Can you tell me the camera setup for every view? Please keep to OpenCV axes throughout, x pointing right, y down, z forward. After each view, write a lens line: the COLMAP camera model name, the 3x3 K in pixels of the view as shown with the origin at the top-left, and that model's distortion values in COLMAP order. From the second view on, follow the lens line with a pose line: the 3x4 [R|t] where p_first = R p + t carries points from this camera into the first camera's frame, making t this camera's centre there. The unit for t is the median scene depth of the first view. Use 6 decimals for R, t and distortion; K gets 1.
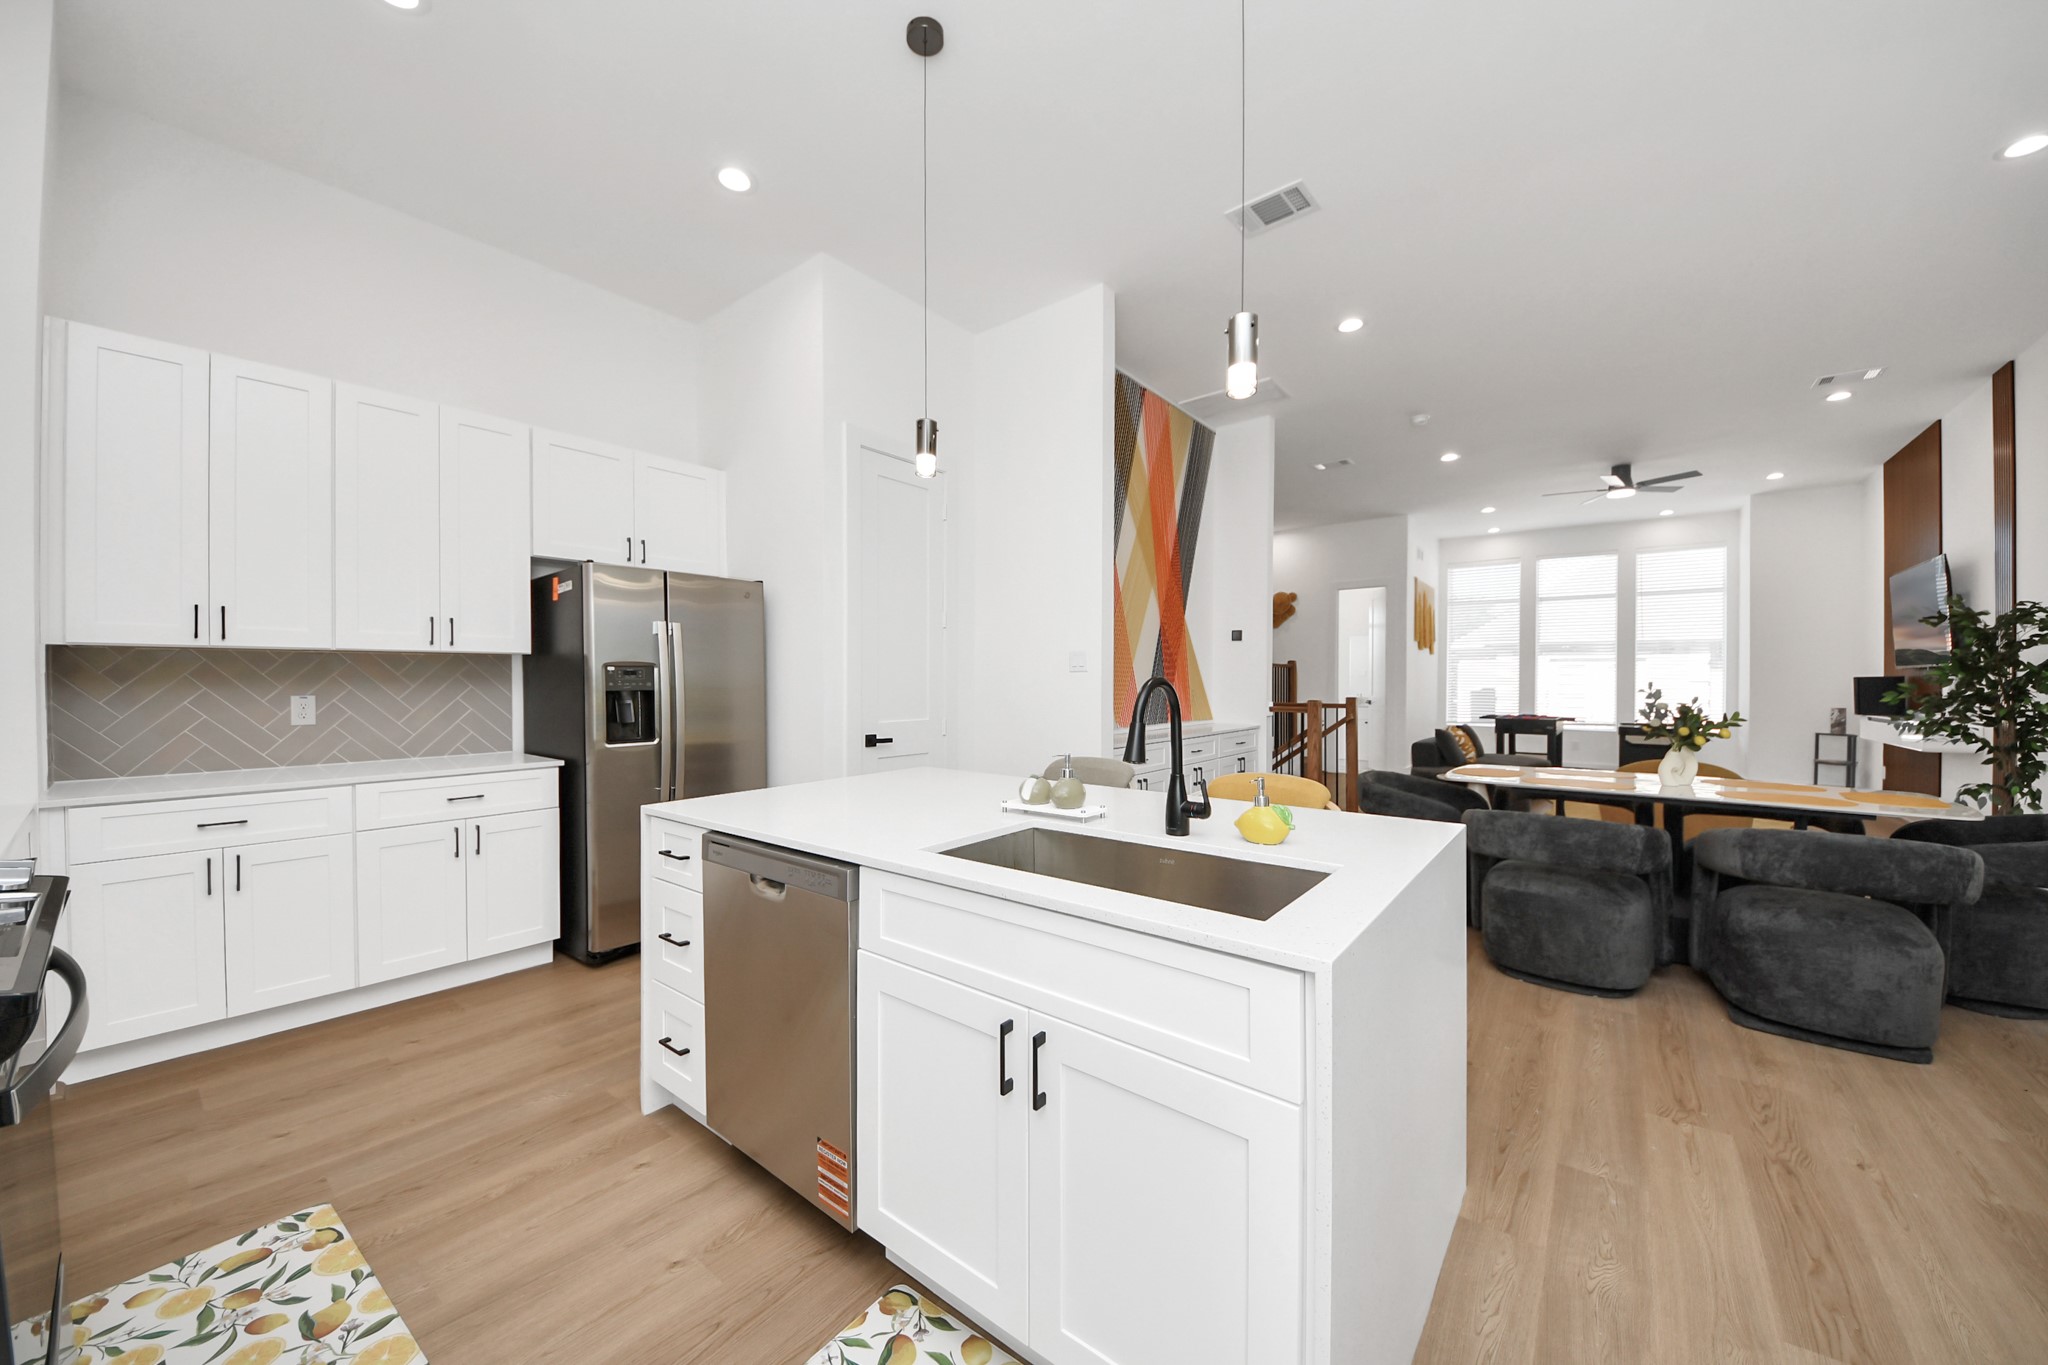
lens RADIAL K [[742.9, 0, 1009.2], [0, 742.9, 679.2], [0, 0, 1]] dist [0.016943, -0.010412]
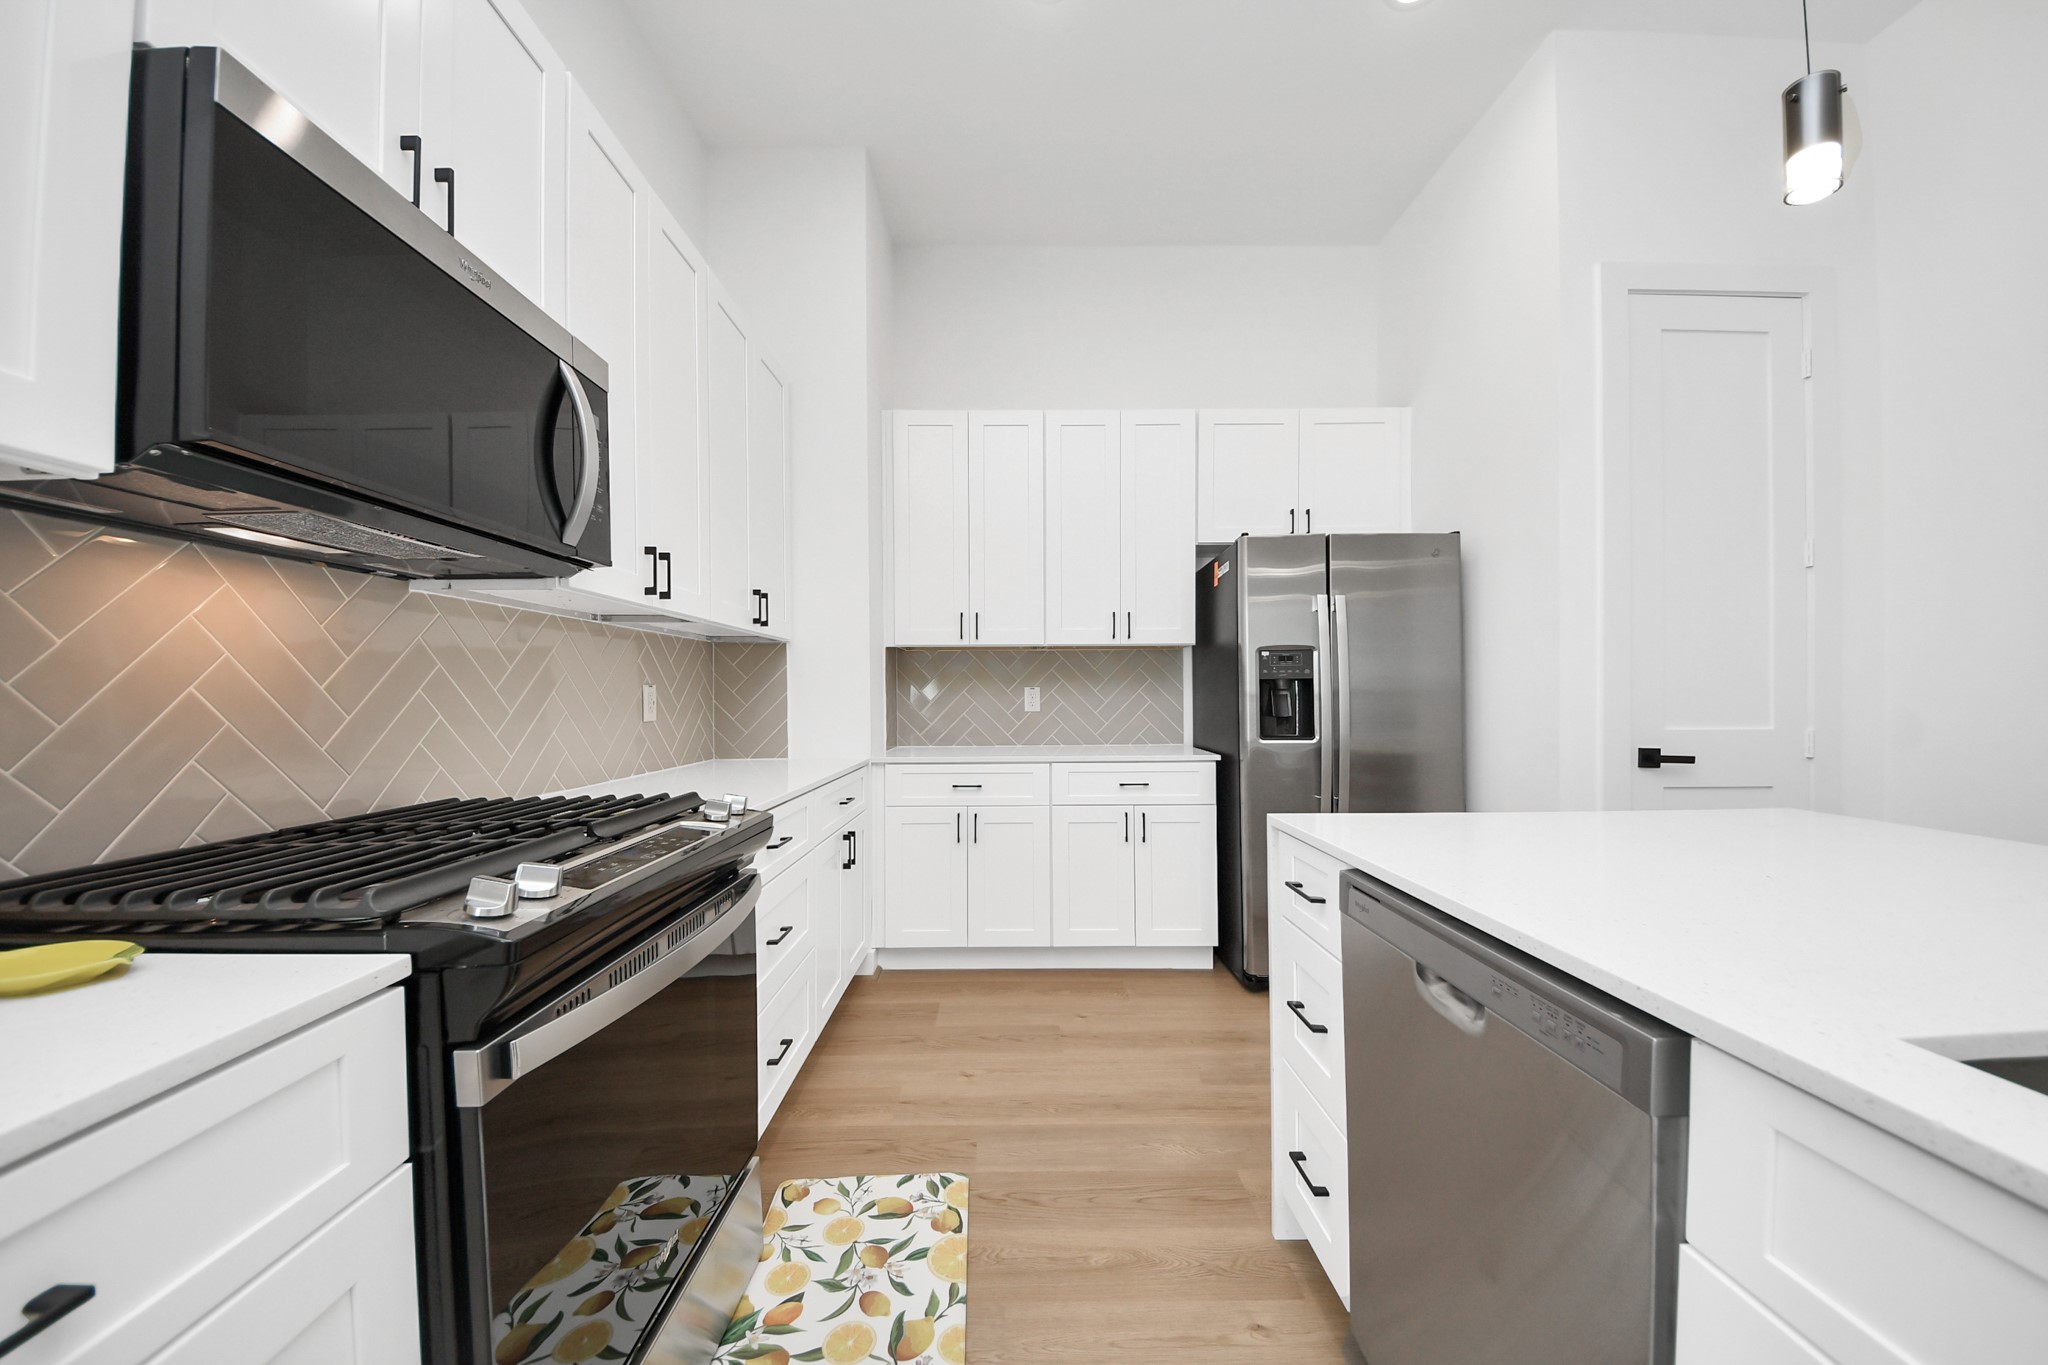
lens RADIAL K [[722.9, 0, 1024.4], [0, 722.9, 691.8], [0, 0, 1]] dist [0.021510, -0.015167]
pose [[0.643598, -0.004764, -0.765349, -0.072960], [0.001941, 0.999988, -0.004592, 0.037941], [0.765361, 0.001470, 0.643599, 0.264998]]
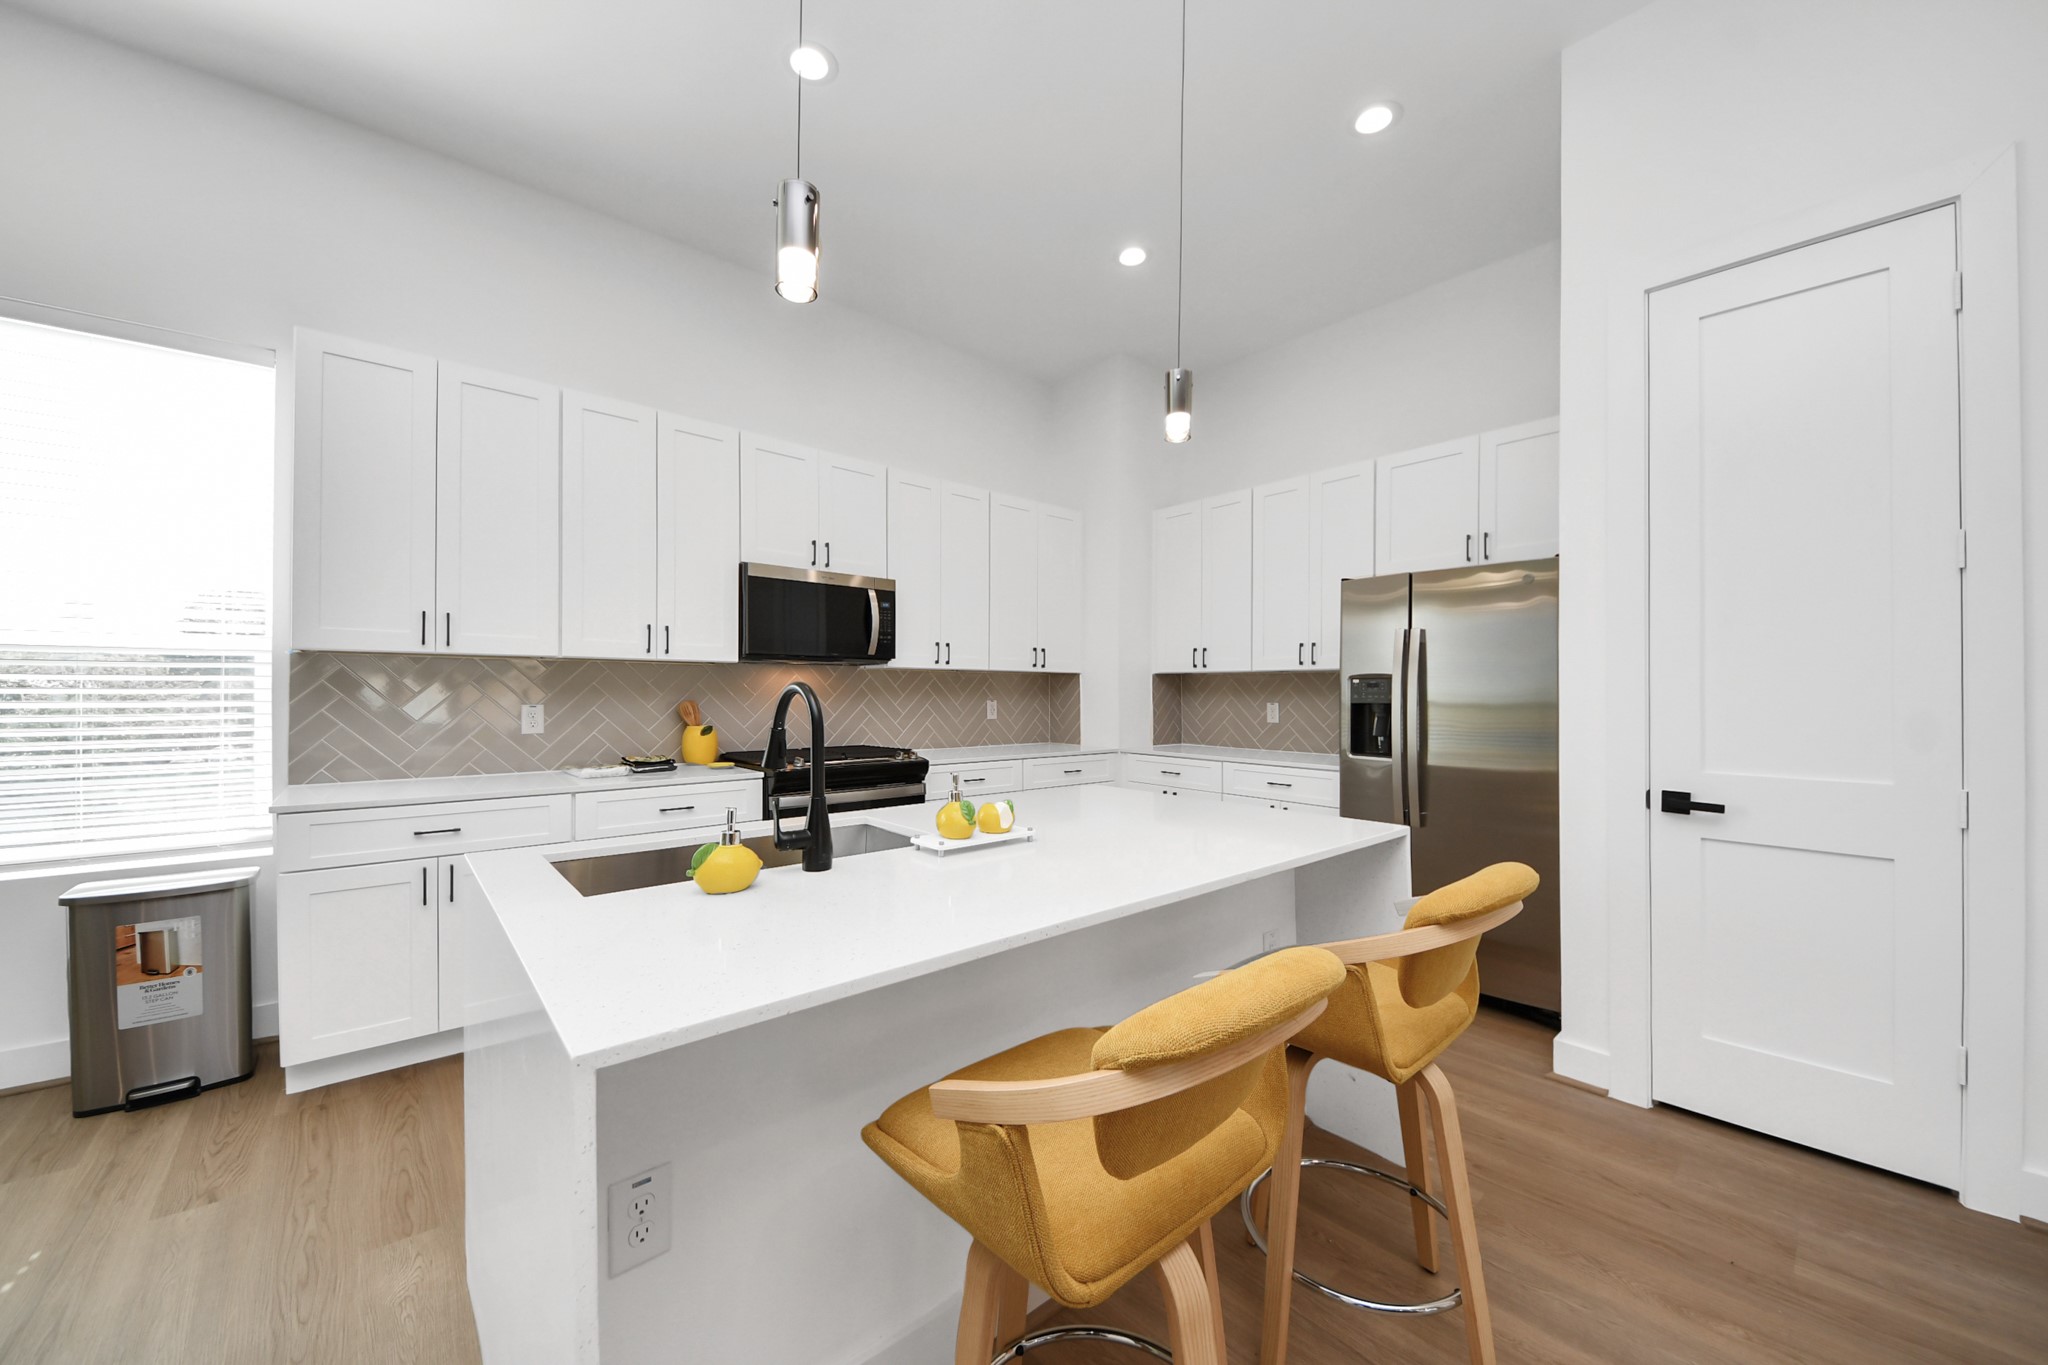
lens RADIAL K [[742.9, 0, 1009.2], [0, 742.9, 679.2], [0, 0, 1]] dist [0.016943, -0.010412]
pose [[-0.177195, -0.017223, -0.984025, 0.611887], [-0.008006, 0.999839, -0.016059, 0.003633], [0.984143, 0.005032, -0.177305, 0.804866]]
